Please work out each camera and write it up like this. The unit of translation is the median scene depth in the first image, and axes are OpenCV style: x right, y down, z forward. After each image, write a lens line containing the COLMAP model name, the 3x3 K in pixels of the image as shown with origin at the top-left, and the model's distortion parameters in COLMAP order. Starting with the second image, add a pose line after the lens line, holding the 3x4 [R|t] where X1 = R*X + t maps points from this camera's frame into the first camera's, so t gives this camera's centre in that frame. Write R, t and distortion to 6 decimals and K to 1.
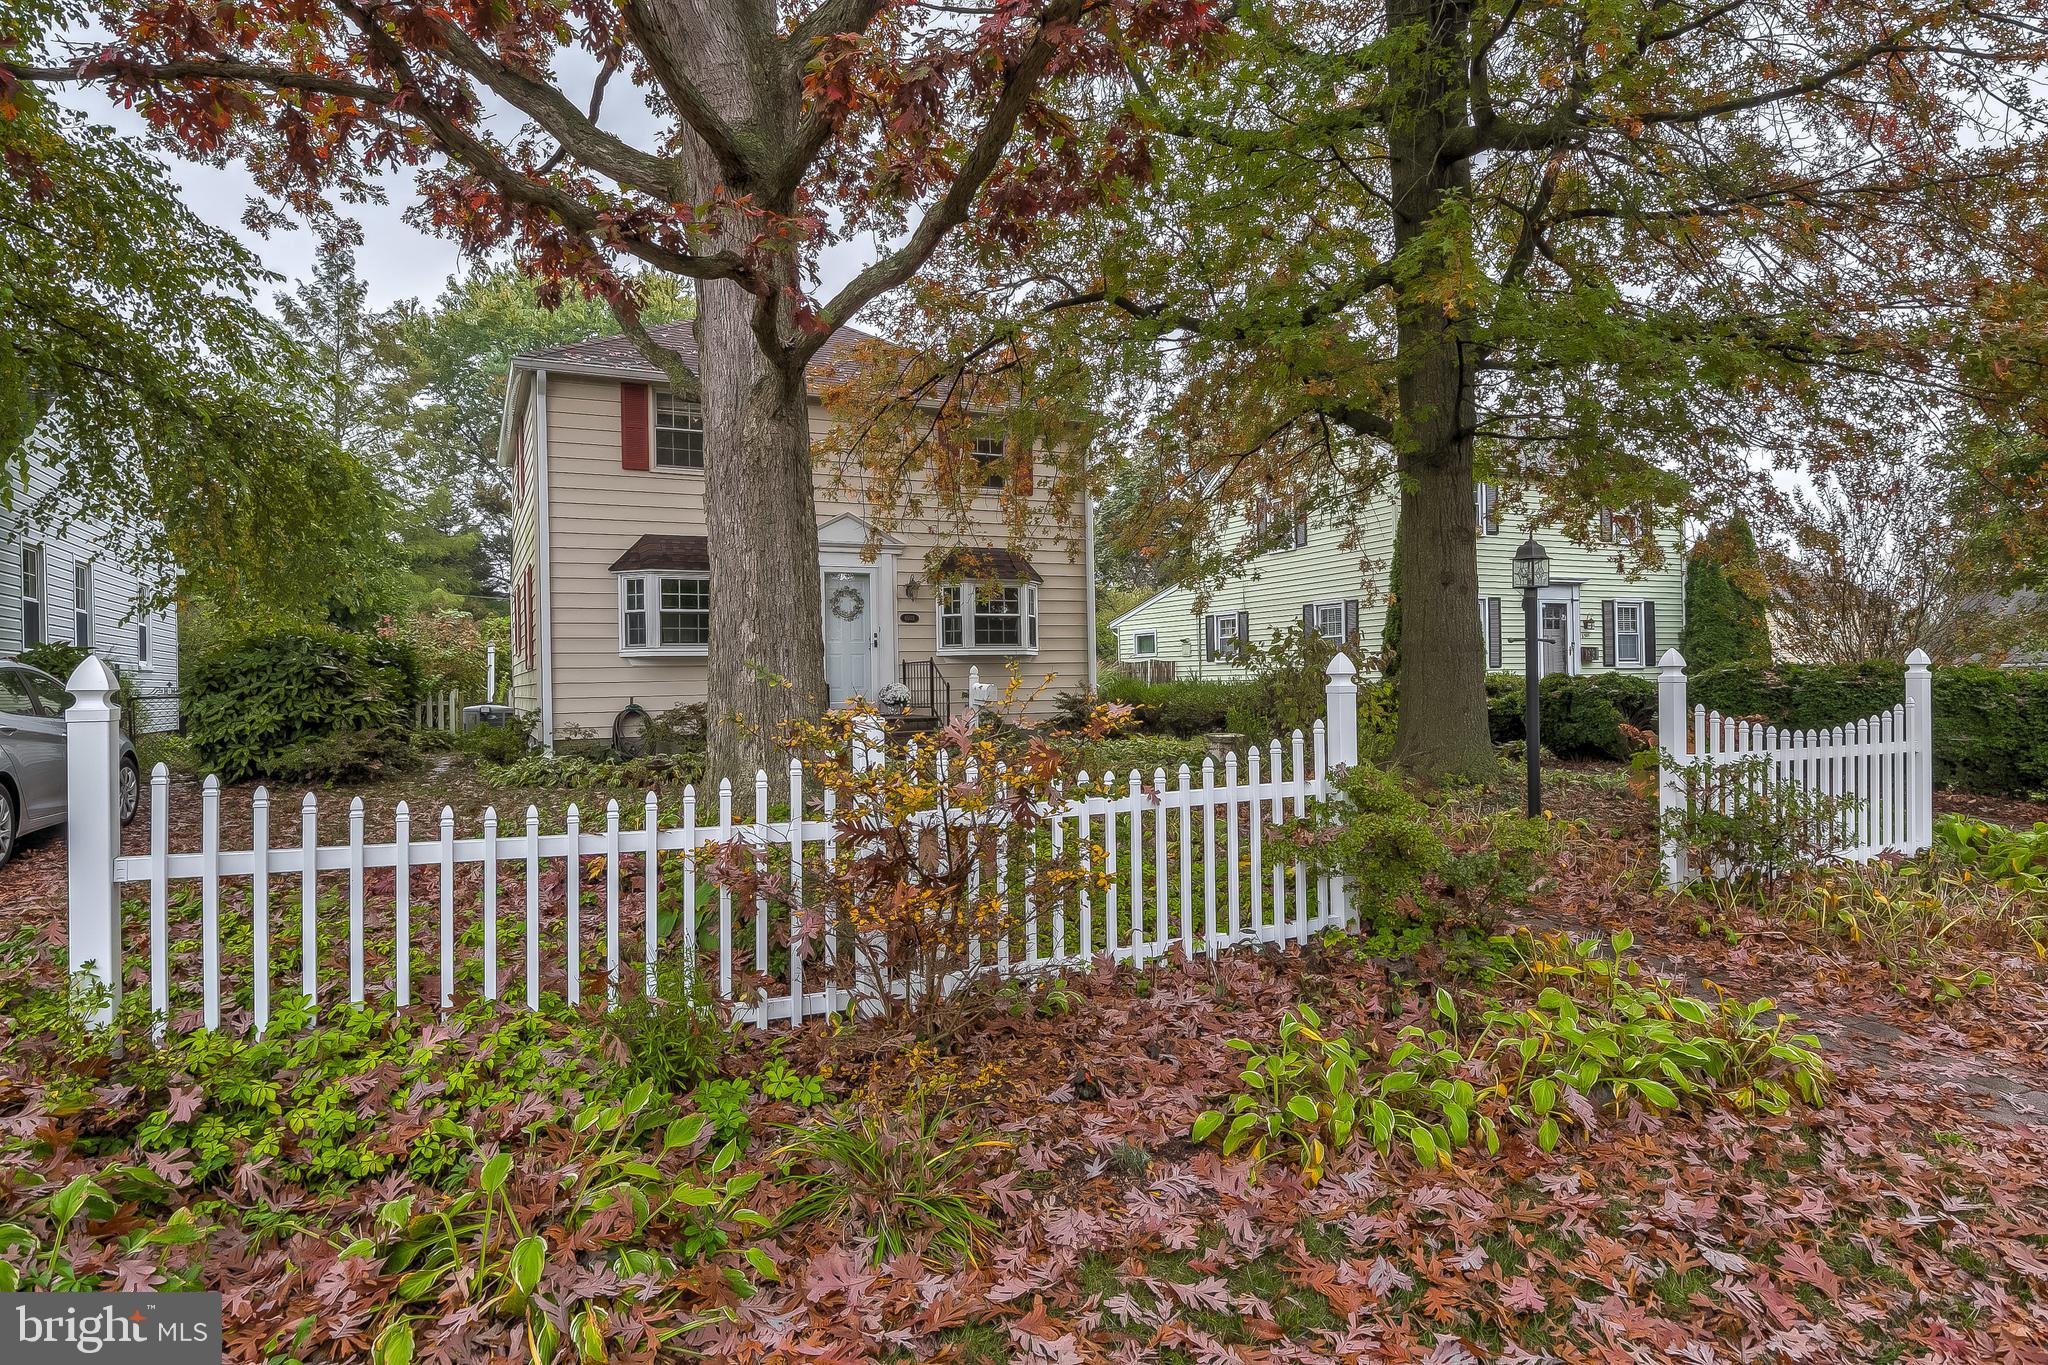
lens RADIAL K [[877.2, 0, 939.4], [0, 877.2, 684.4], [0, 0, 1]] dist [0.001201, -0.000142]
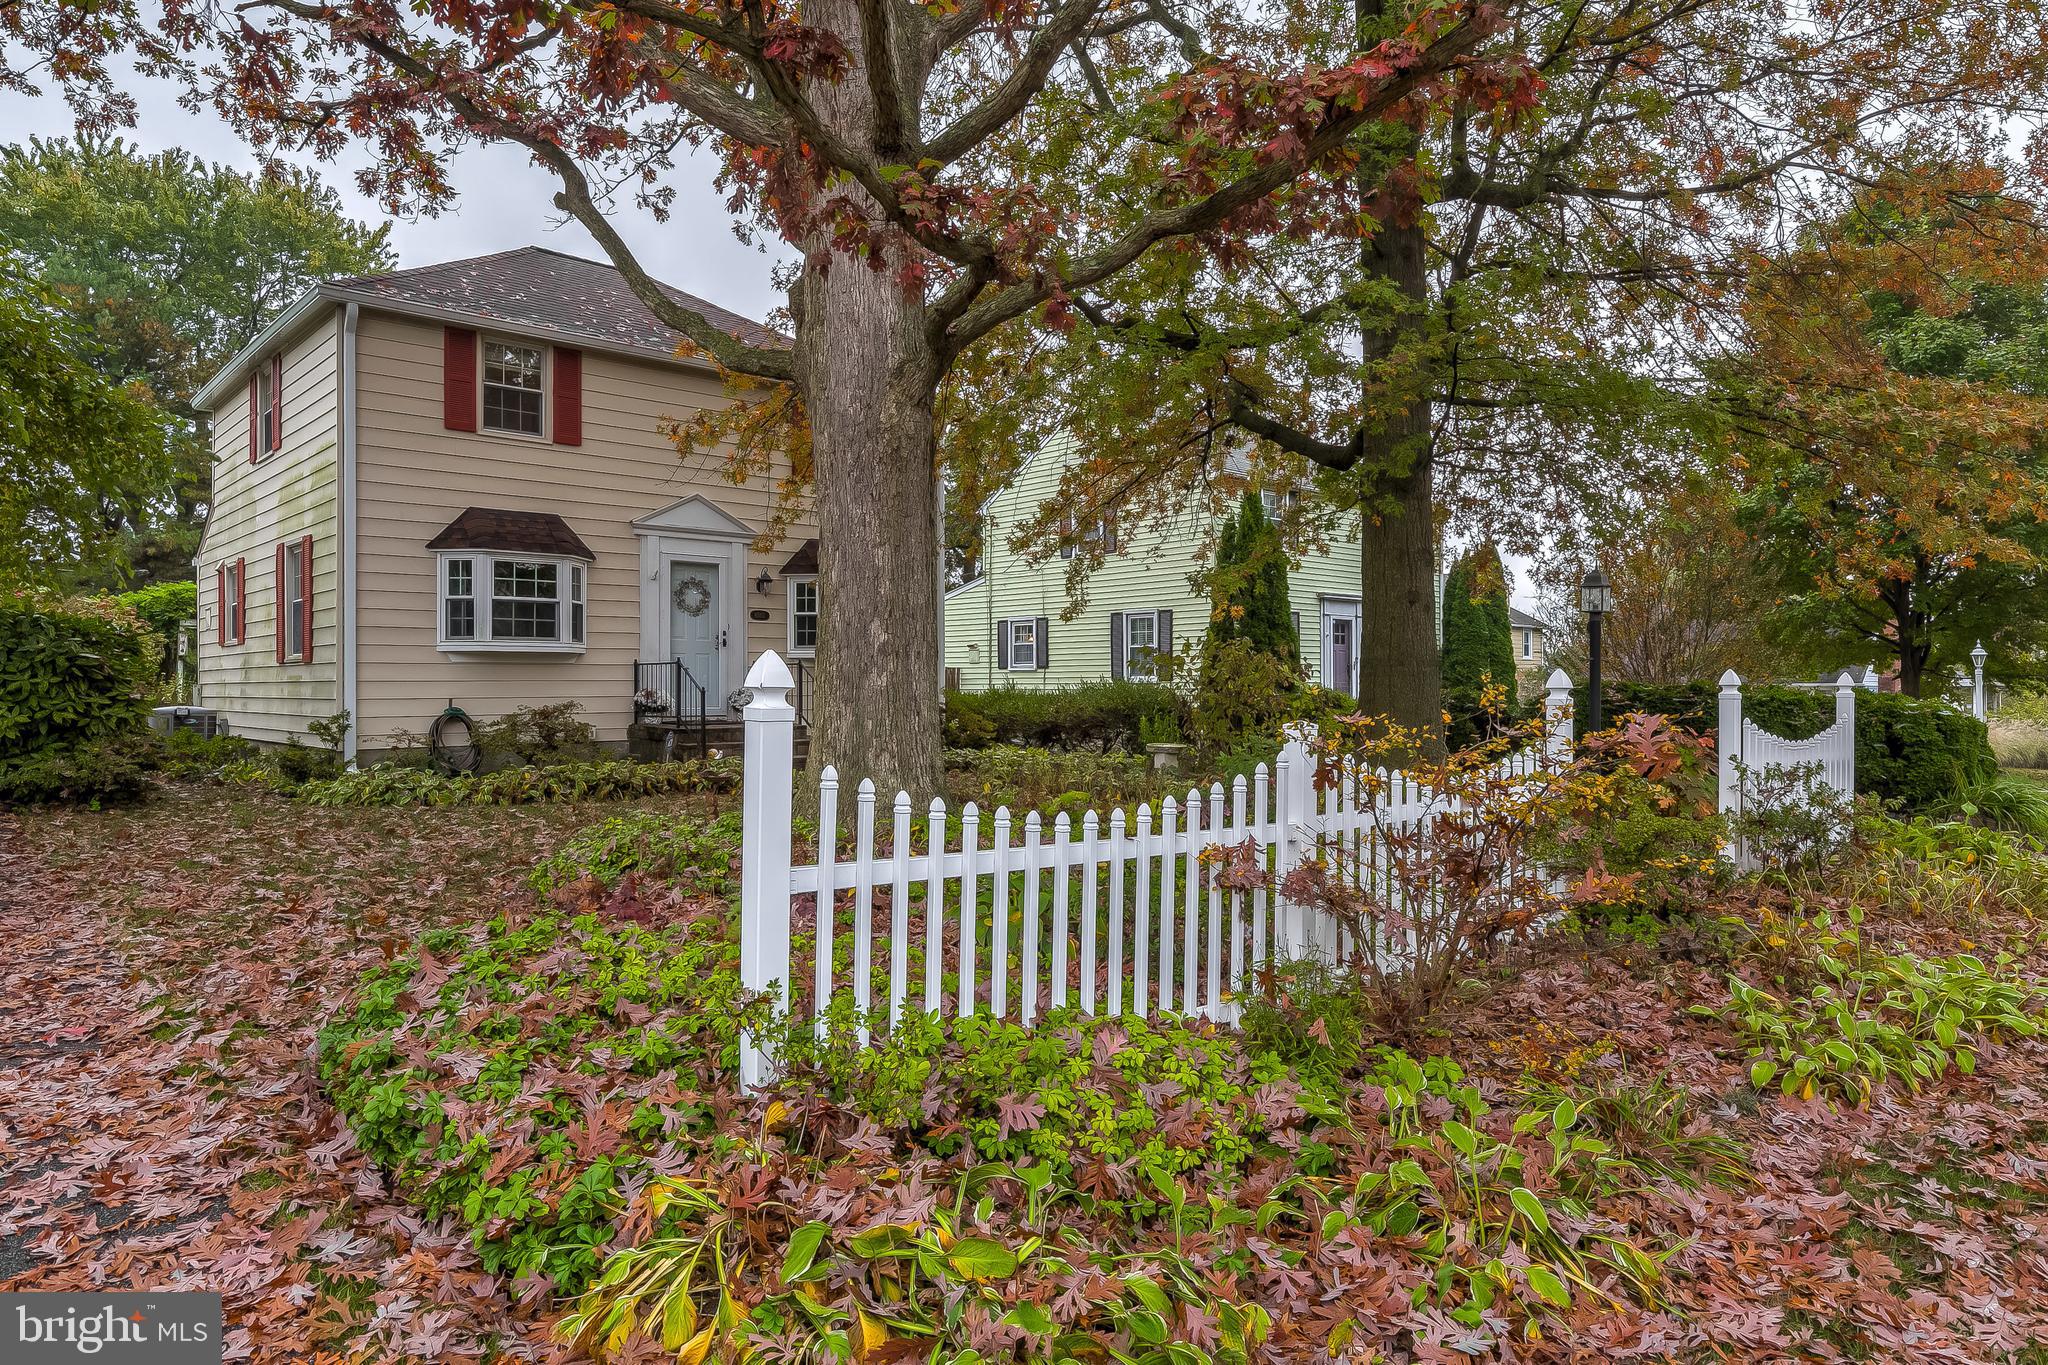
lens RADIAL K [[983.4, 0, 840.1], [0, 983.4, 686.7], [0, 0, 1]] dist [-0.001276, -0.000661]
pose [[0.977123, 0.015757, 0.212092, -0.188357], [-0.015112, 0.999875, -0.004663, 0.001611], [-0.212139, 0.001351, 0.977238, -0.005312]]
